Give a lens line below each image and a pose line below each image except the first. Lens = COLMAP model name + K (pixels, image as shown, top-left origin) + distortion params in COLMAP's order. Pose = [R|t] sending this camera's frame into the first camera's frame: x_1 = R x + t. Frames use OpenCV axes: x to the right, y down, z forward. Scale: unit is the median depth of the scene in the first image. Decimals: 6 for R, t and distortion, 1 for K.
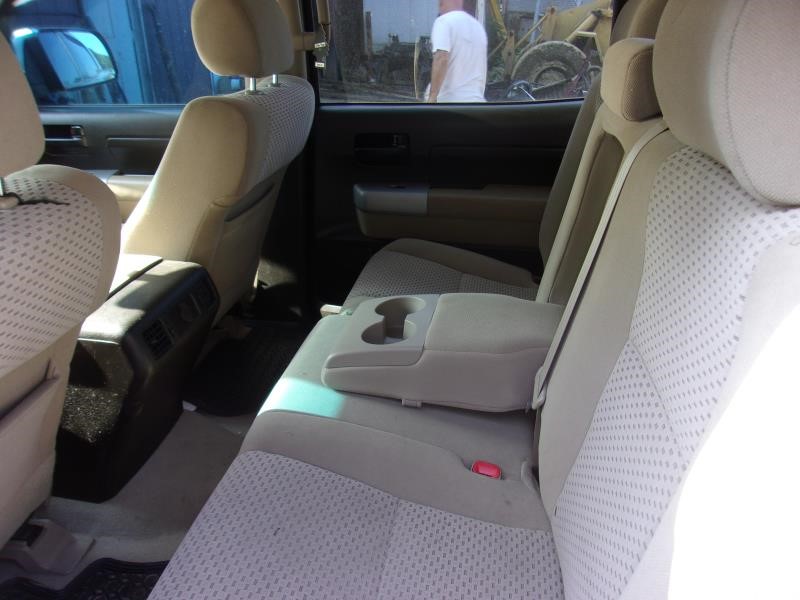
lens RADIAL K [[621.0, 0, 402.5], [0, 621.0, 300.7], [0, 0, 1]] dist [-0.033161, 0.069916]
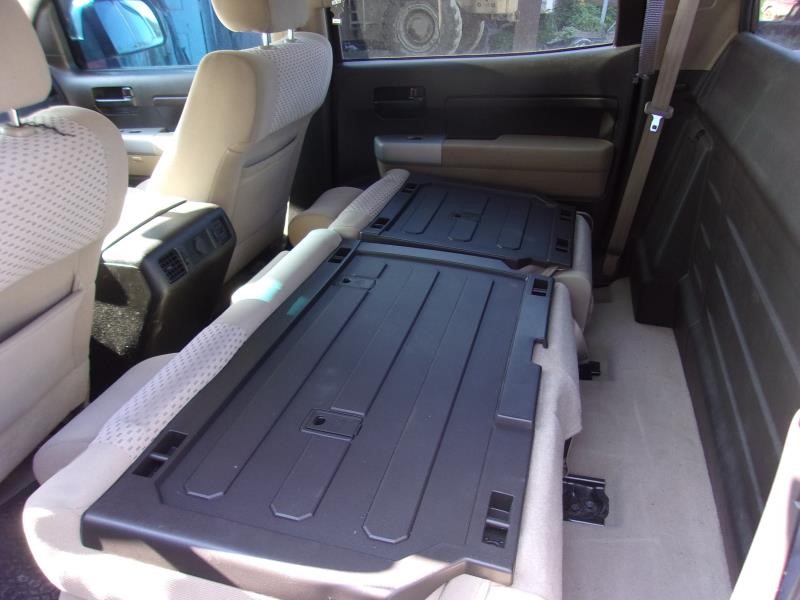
lens RADIAL K [[621.0, 0, 399.3], [0, 621.0, 299.9], [0, 0, 1]] dist [-0.033161, 0.069916]
pose [[0.992760, 0.016485, -0.118981, 0.152508], [-0.010969, 0.998841, 0.046867, 0.064396], [0.119616, -0.045223, 0.991790, -0.085055]]
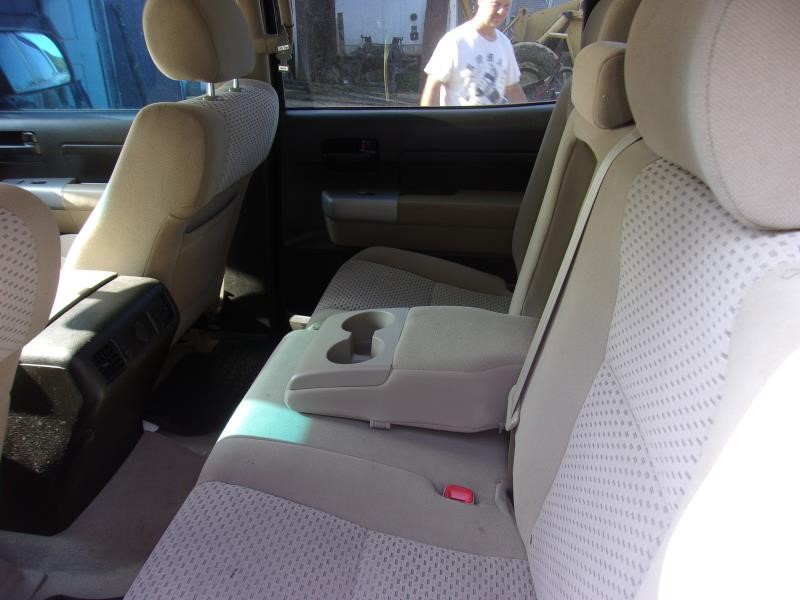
lens RADIAL K [[621.0, 0, 403.0], [0, 621.0, 301.3], [0, 0, 1]] dist [-0.033161, 0.069916]
pose [[0.999194, -0.016108, 0.036758, 0.016334], [0.016123, 0.999870, -0.000119, -0.021680], [-0.036751, 0.000711, 0.999324, 0.043254]]
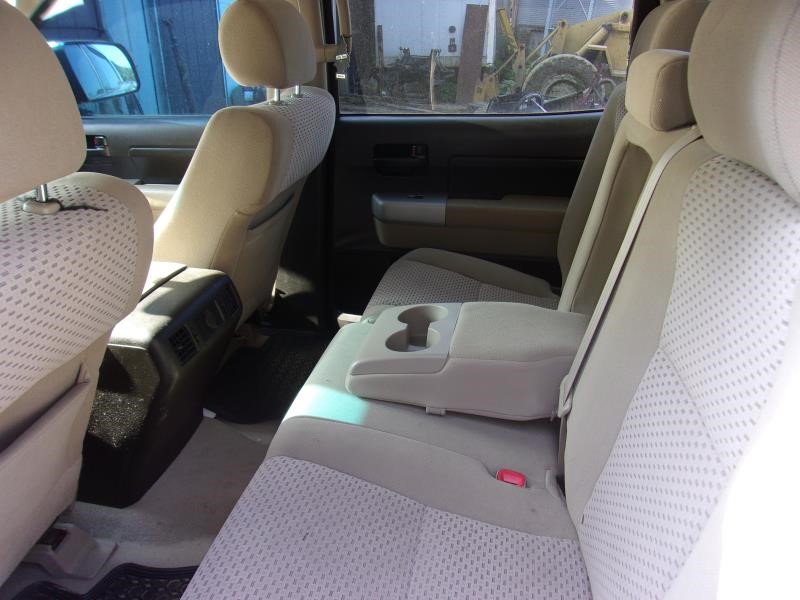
lens RADIAL K [[621.0, 0, 402.2], [0, 621.0, 300.7], [0, 0, 1]] dist [-0.033161, 0.069916]
pose [[0.999892, 0.006346, -0.013273, -0.024798], [-0.006588, 0.999812, -0.018237, 0.005430], [0.013155, 0.018323, 0.999746, -0.006468]]
